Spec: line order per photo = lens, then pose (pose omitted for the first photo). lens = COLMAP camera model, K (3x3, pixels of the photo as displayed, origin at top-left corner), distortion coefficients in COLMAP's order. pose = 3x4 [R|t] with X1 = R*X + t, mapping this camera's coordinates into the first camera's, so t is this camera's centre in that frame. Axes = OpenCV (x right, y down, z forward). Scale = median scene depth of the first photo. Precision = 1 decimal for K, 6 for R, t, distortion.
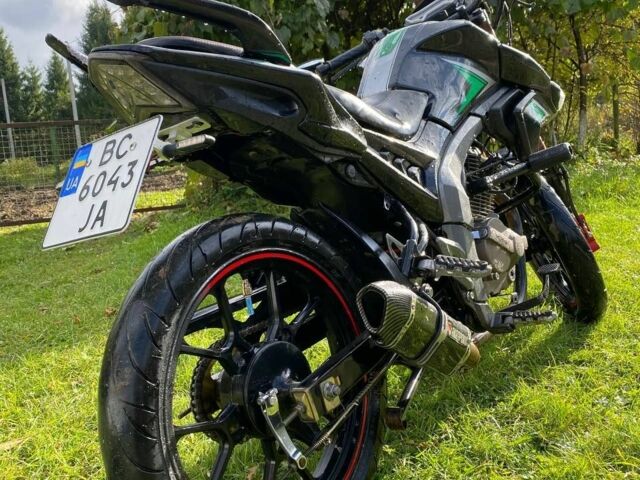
lens RADIAL K [[588.2, 0, 379.9], [0, 588.2, 239.7], [0, 0, 1]] dist [0.040036, -0.057958]
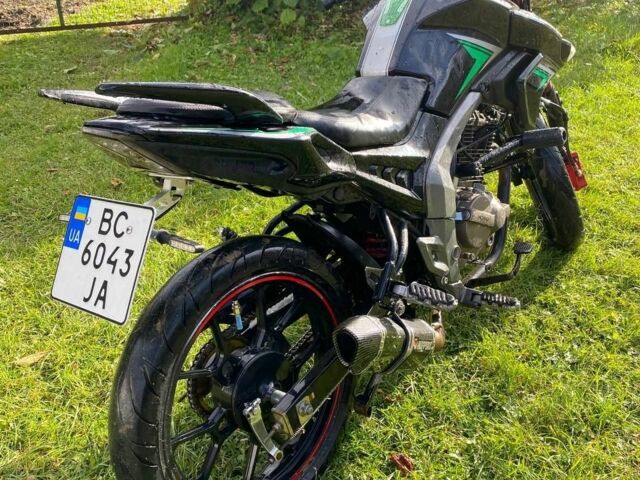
lens RADIAL K [[575.1, 0, 377.4], [0, 575.1, 240.0], [0, 0, 1]] dist [0.076666, -0.093444]
pose [[0.996224, 0.086614, 0.005962, 0.017753], [-0.084570, 0.952588, 0.292273, -0.299192], [0.019636, -0.291674, 0.956316, -0.006304]]
